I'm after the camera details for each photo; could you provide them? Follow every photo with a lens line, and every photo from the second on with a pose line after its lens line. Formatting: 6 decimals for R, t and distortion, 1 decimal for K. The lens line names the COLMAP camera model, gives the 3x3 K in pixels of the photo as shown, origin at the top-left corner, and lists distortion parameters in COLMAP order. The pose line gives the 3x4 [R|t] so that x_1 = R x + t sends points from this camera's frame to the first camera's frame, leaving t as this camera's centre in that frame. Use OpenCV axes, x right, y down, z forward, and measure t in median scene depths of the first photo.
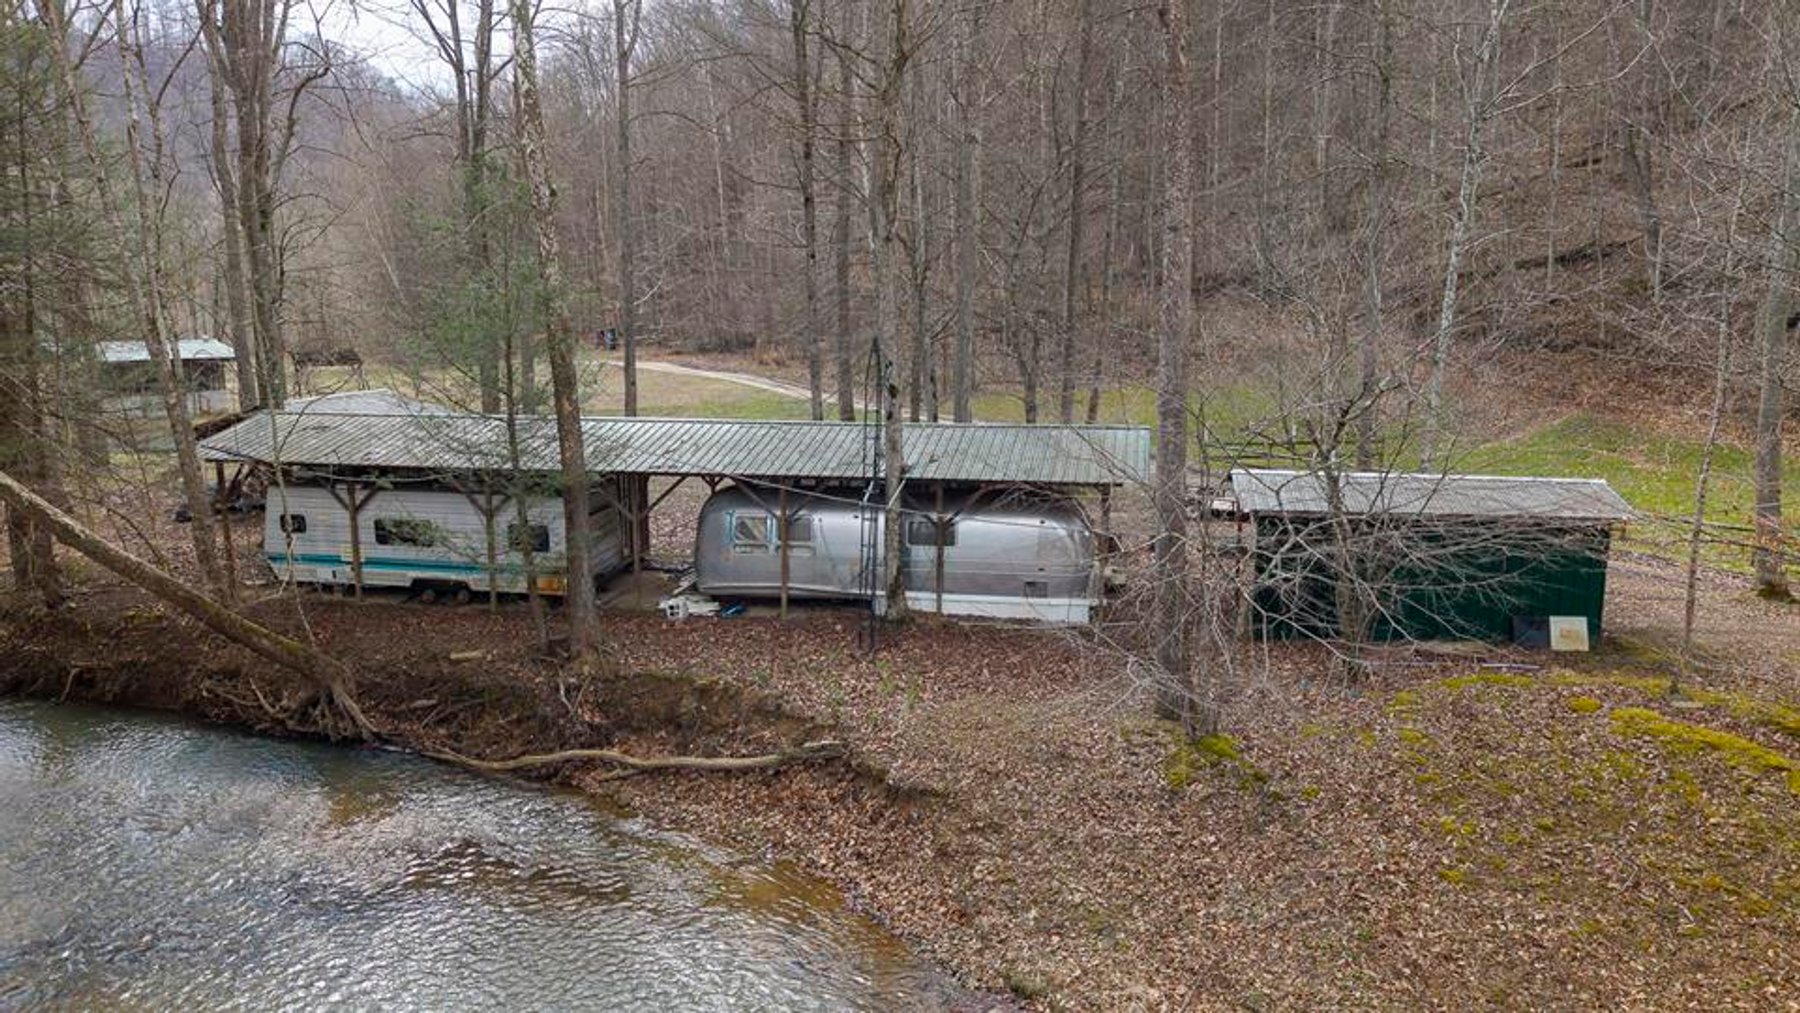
lens RADIAL K [[1229.4, 0, 881.2], [0, 1229.4, 421.9], [0, 0, 1]] dist [0.041790, -0.037517]
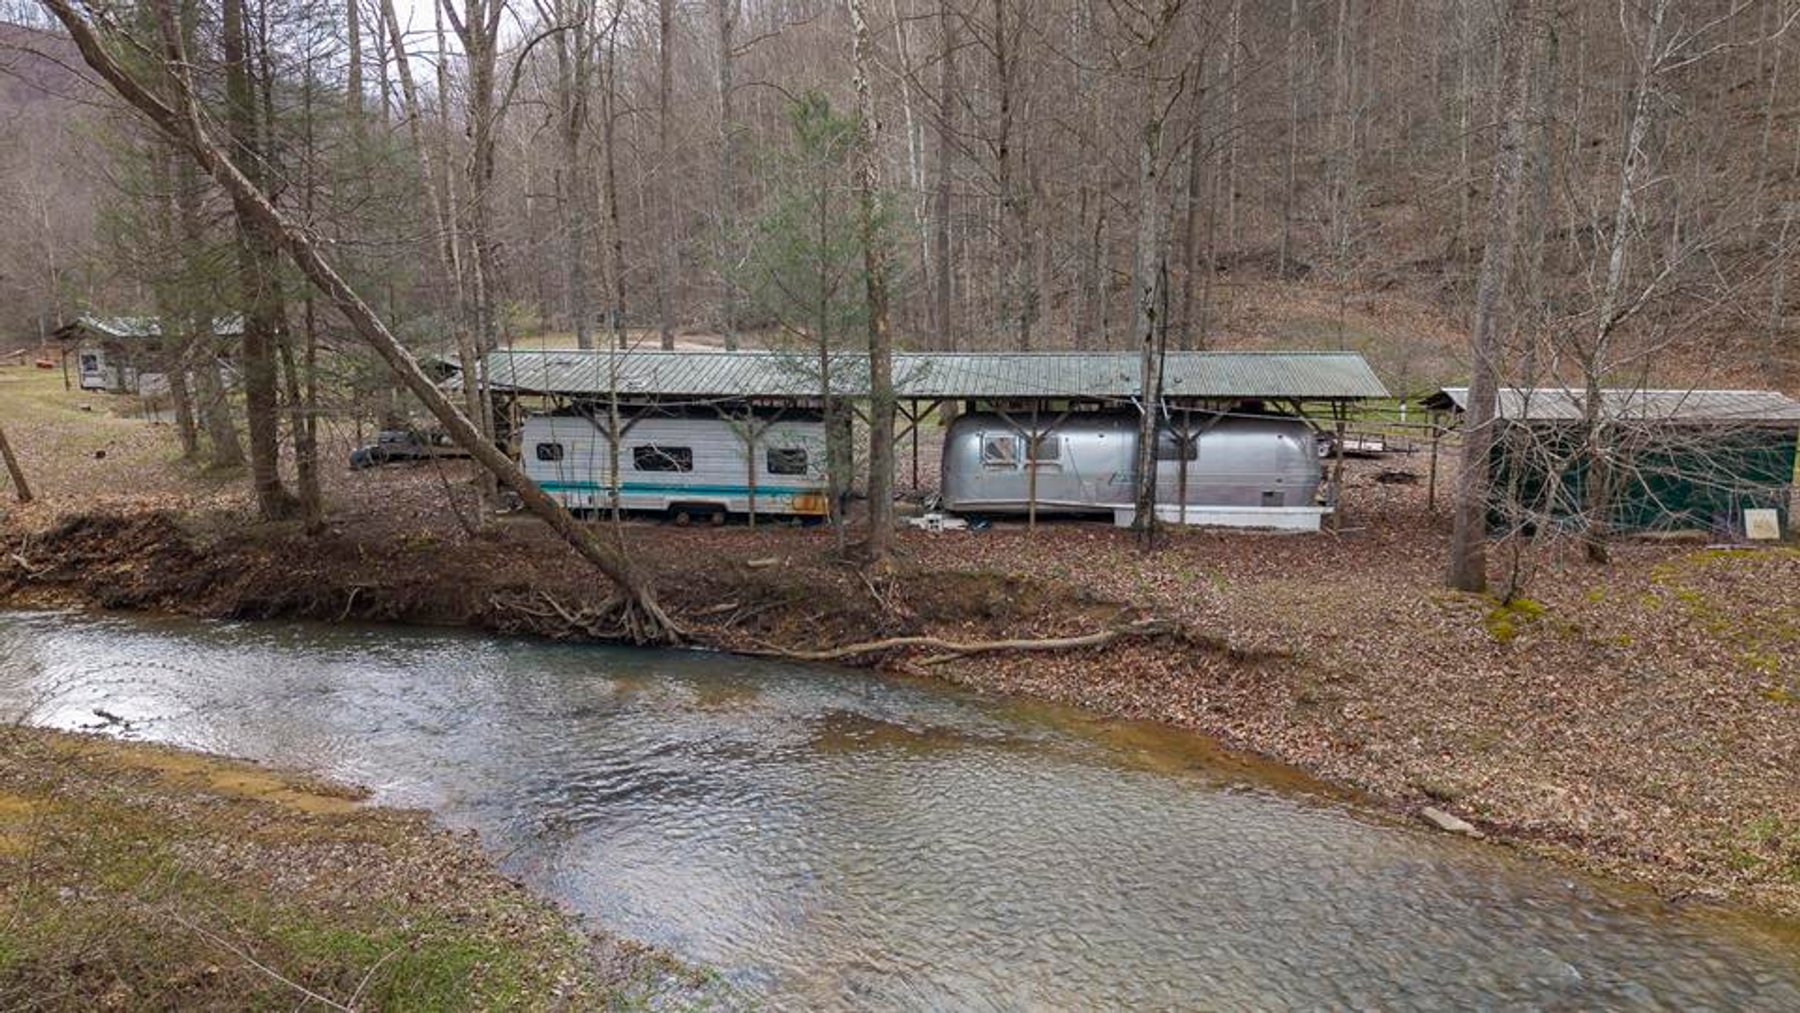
lens RADIAL K [[1229.4, 0, 851.3], [0, 1229.4, 437.7], [0, 0, 1]] dist [0.041790, -0.037517]
pose [[0.997616, -0.005762, 0.068762, -0.332549], [0.005565, 0.999980, 0.003061, 0.077497], [-0.068778, -0.002671, 0.997628, -0.074876]]
